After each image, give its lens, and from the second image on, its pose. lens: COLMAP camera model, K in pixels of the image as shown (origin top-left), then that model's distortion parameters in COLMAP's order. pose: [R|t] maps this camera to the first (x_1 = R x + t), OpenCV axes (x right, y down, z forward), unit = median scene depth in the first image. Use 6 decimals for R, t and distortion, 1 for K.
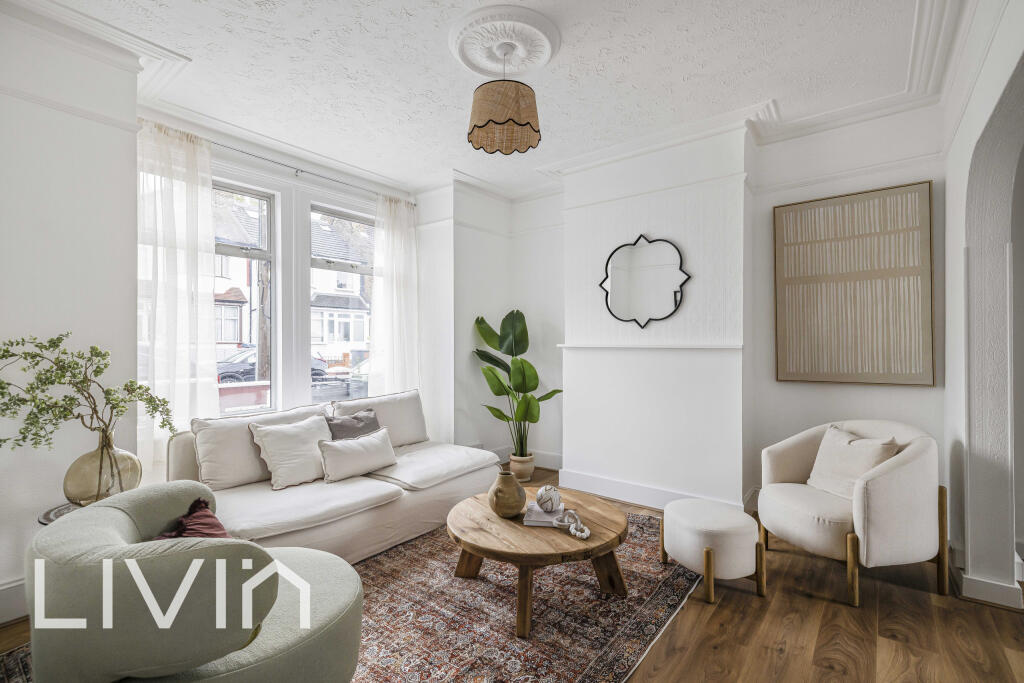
lens RADIAL K [[458.7, 0, 516.3], [0, 458.7, 348.5], [0, 0, 1]] dist [0.005609, 0.000215]
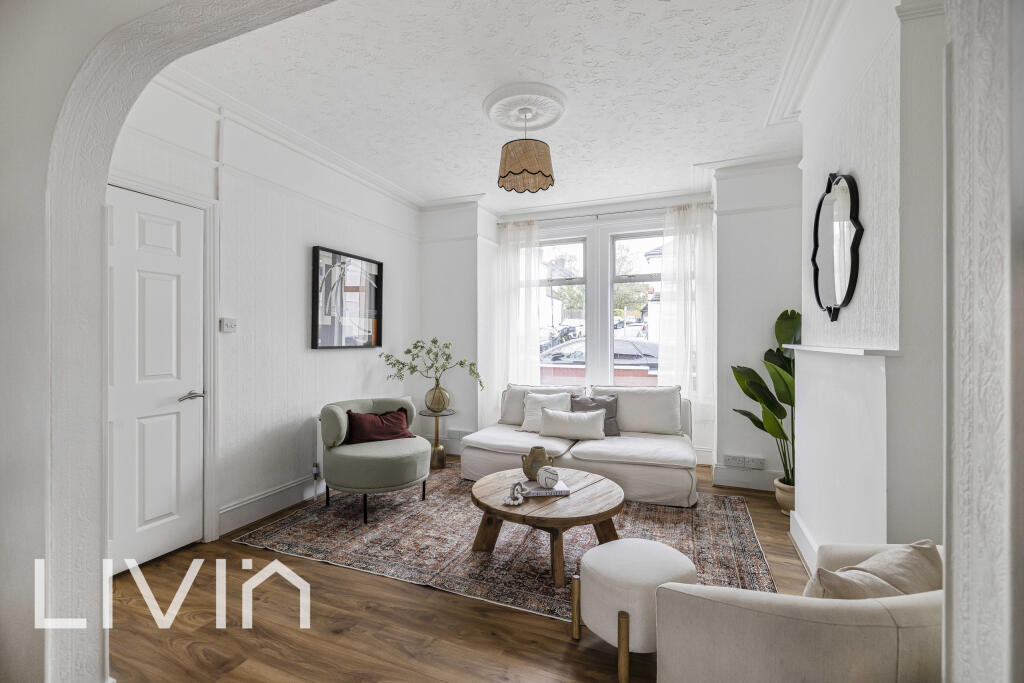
lens RADIAL K [[441.3, 0, 511.3], [0, 441.3, 353.4], [0, 0, 1]] dist [0.000237, 0.000353]
pose [[0.279882, 0.030713, -0.959543, 0.764822], [-0.010240, 0.999527, 0.029006, -0.012849], [0.959980, 0.001708, 0.280064, 0.413613]]
